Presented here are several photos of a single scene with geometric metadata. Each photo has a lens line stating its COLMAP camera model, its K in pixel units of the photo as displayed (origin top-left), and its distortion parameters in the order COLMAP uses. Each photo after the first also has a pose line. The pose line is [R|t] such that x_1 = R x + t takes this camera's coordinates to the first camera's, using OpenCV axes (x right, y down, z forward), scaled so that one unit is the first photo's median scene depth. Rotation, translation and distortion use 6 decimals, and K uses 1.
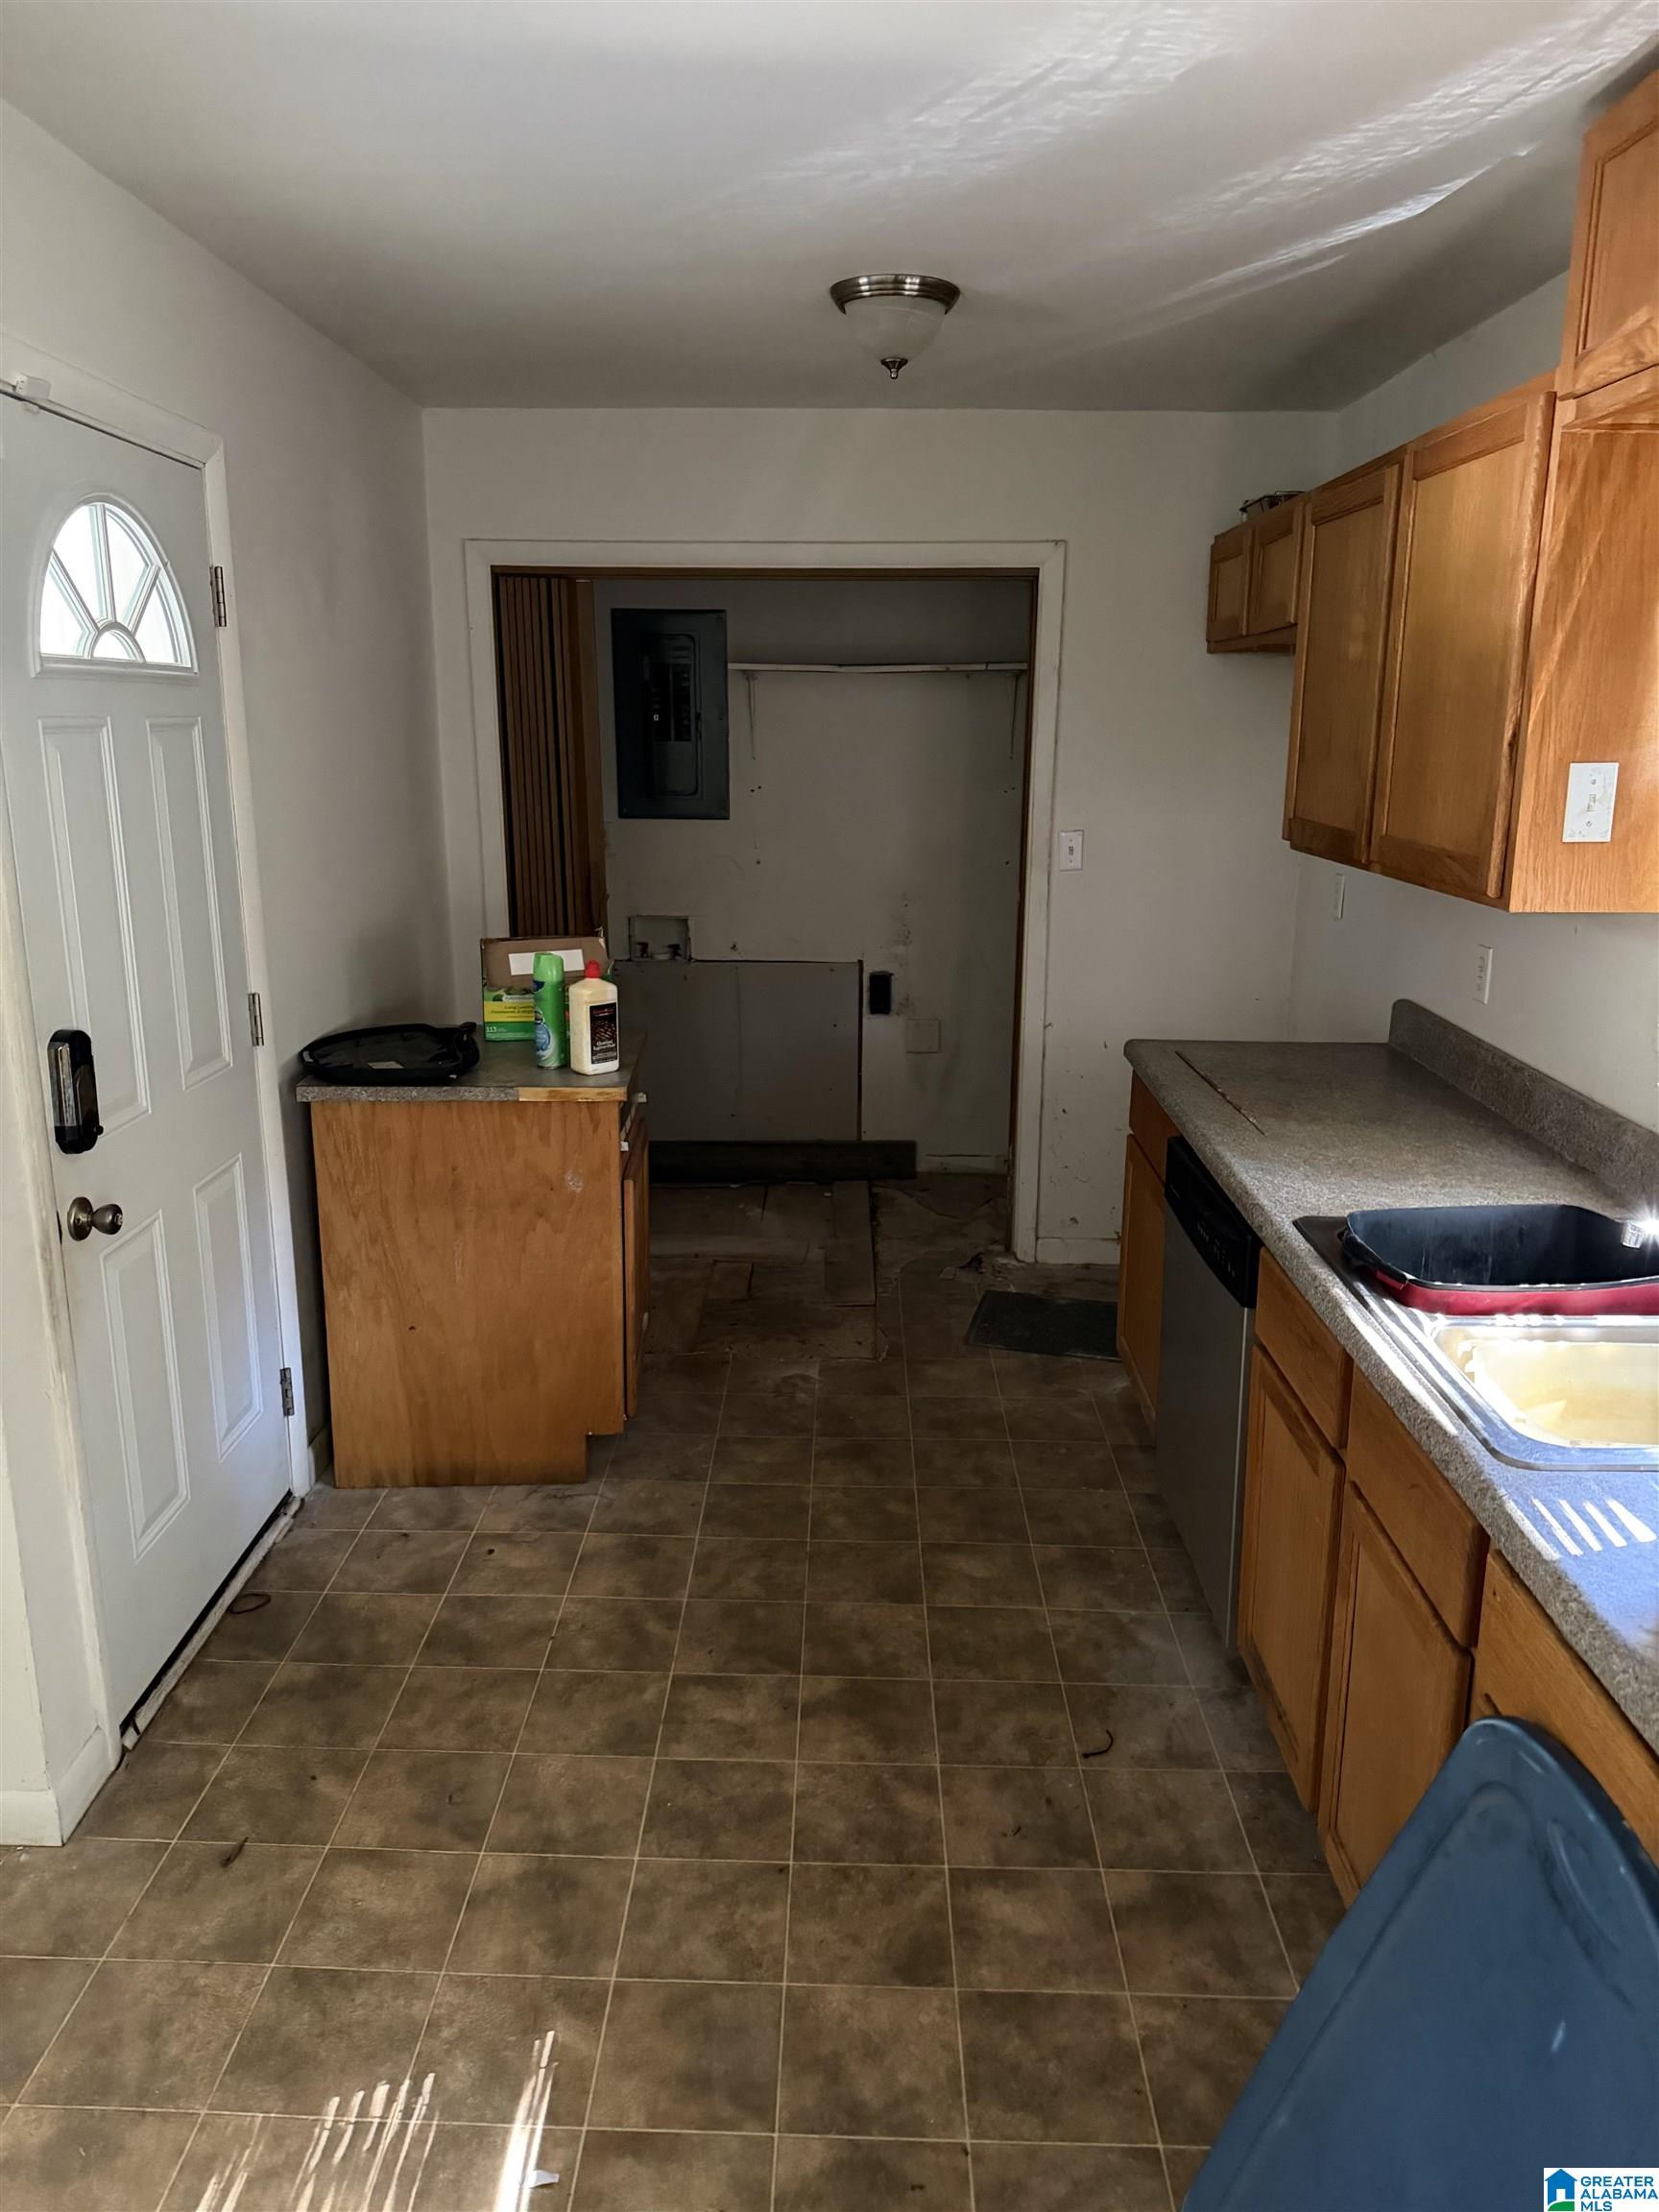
lens RADIAL K [[1513.0, 0, 829.5], [0, 1513.0, 1106.0], [0, 0, 1]] dist [-0.007278, -0.006141]
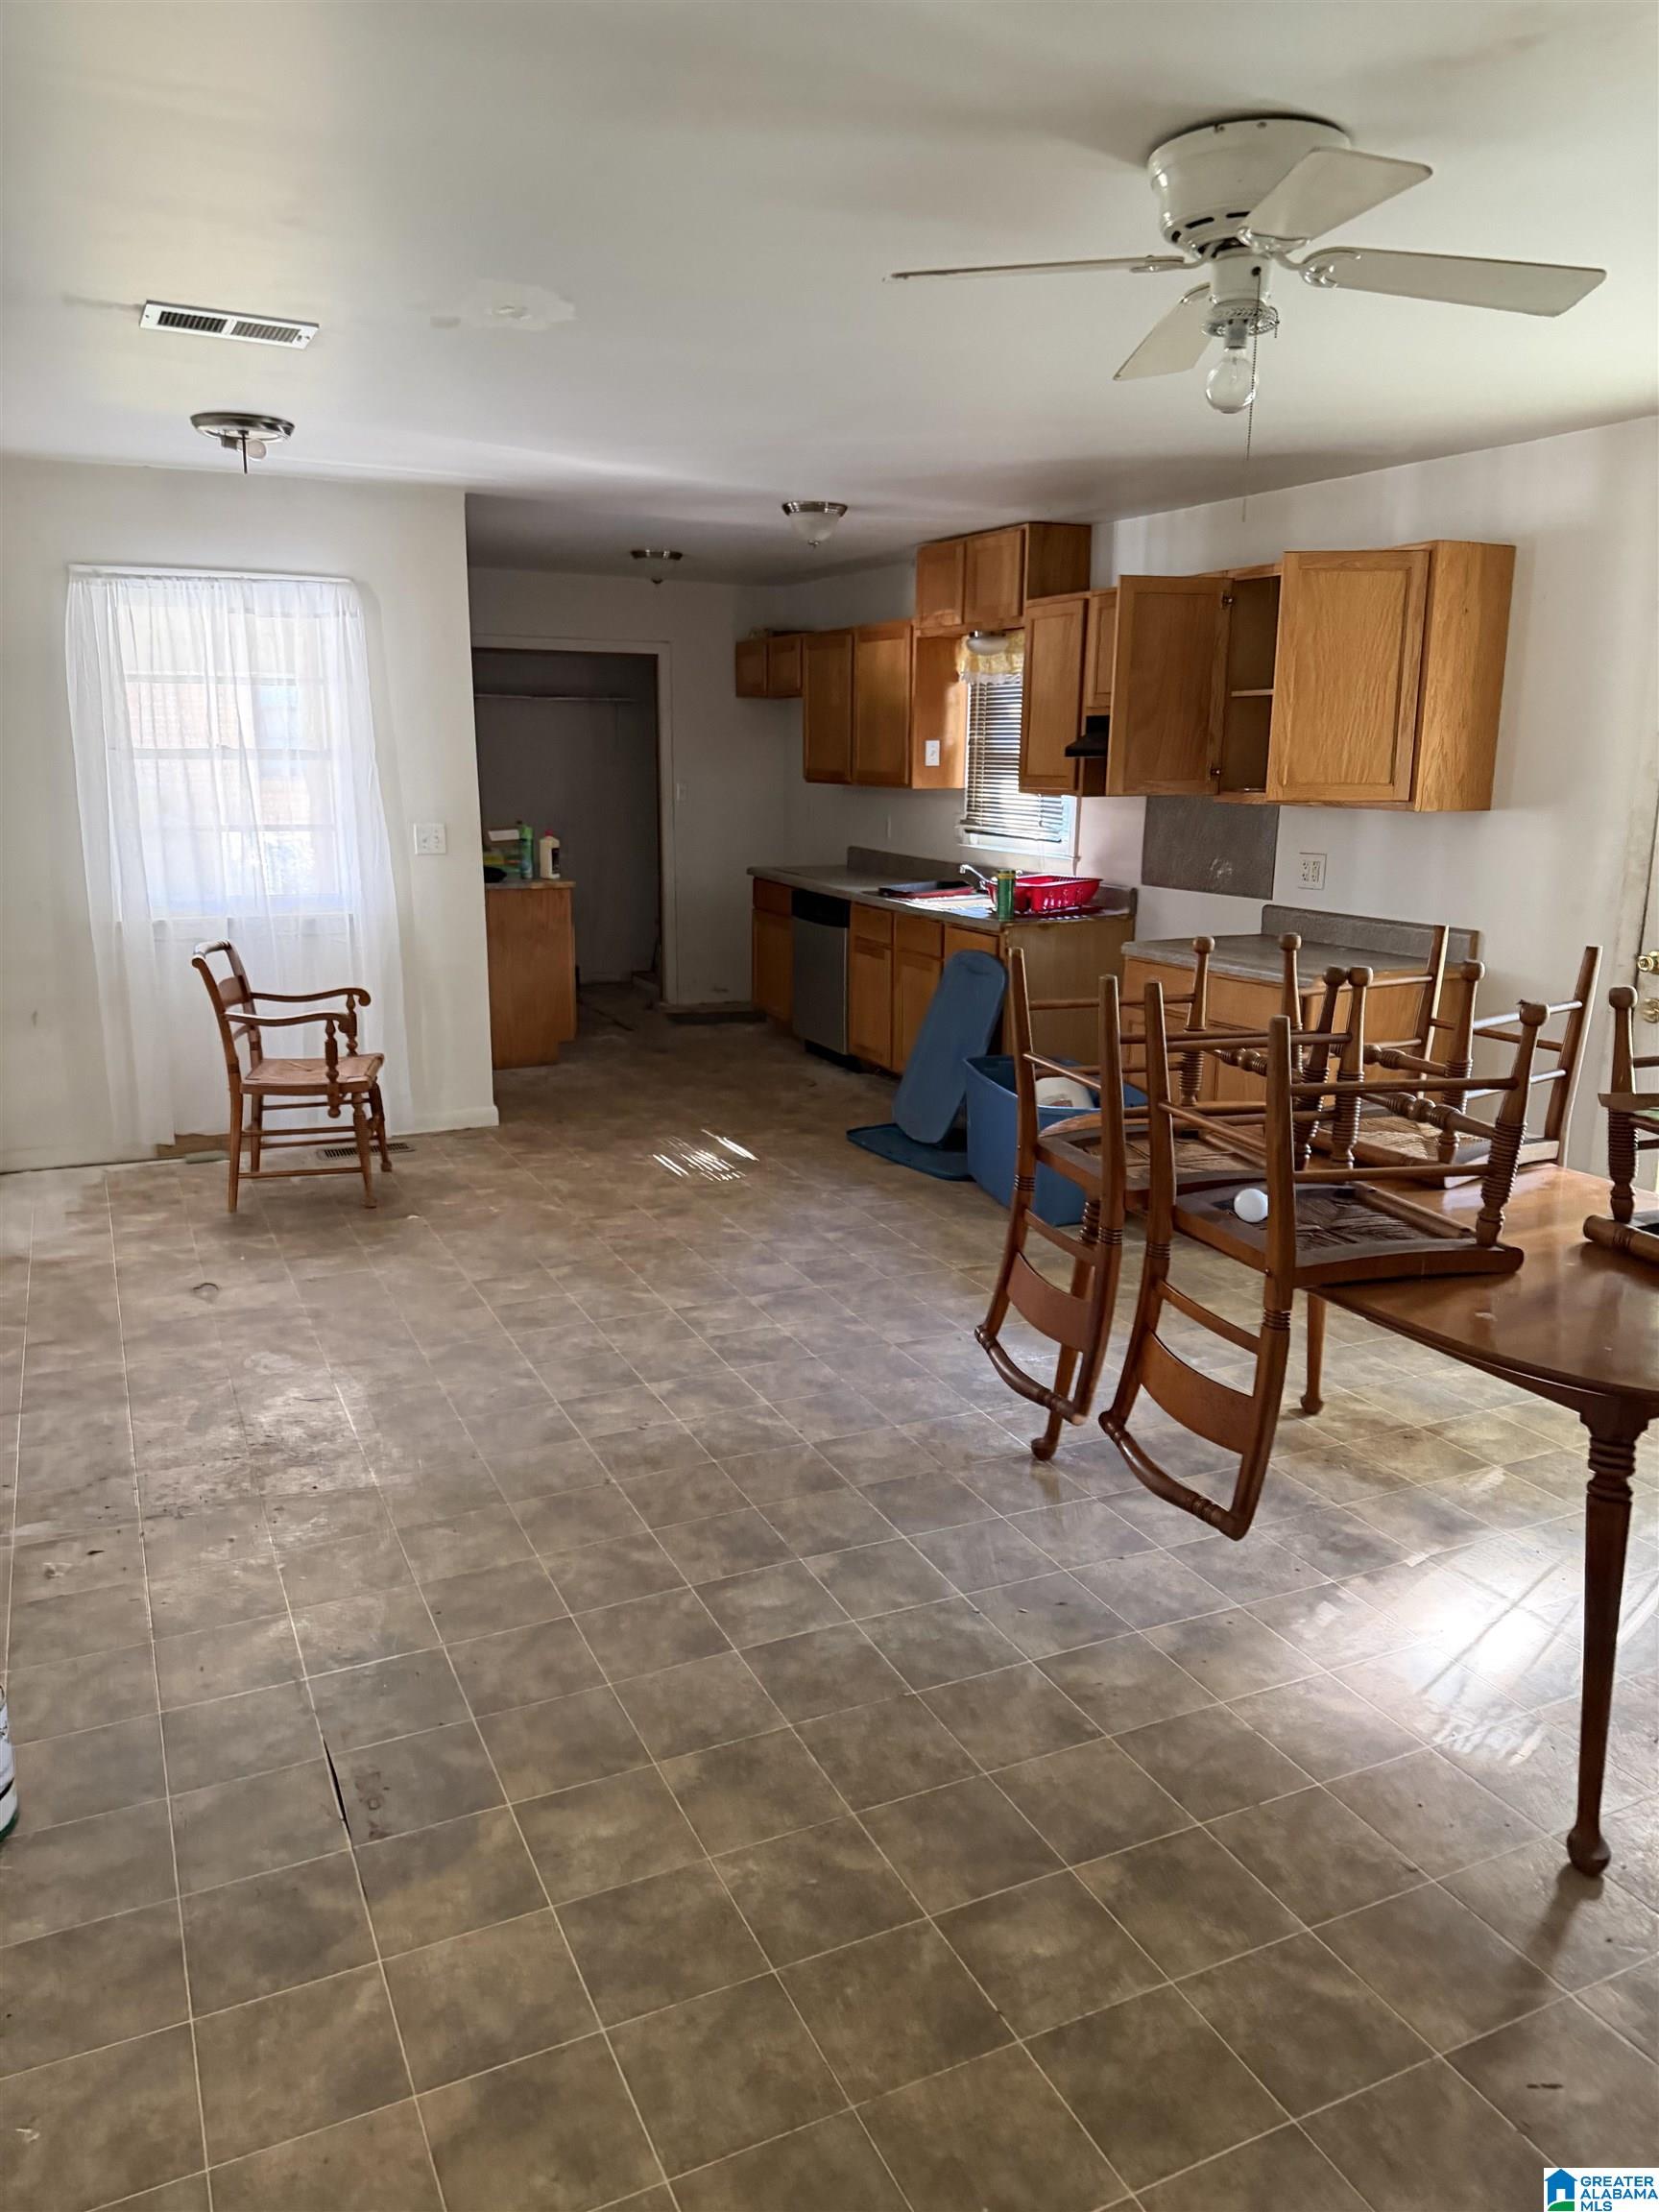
lens RADIAL K [[1513.0, 0, 829.5], [0, 1513.0, 1106.0], [0, 0, 1]] dist [-0.007278, -0.006141]
pose [[0.892095, -0.098587, 0.440961, -0.826086], [0.105005, 0.994422, 0.009895, 0.342684], [-0.439477, 0.037476, 0.897472, -1.226277]]
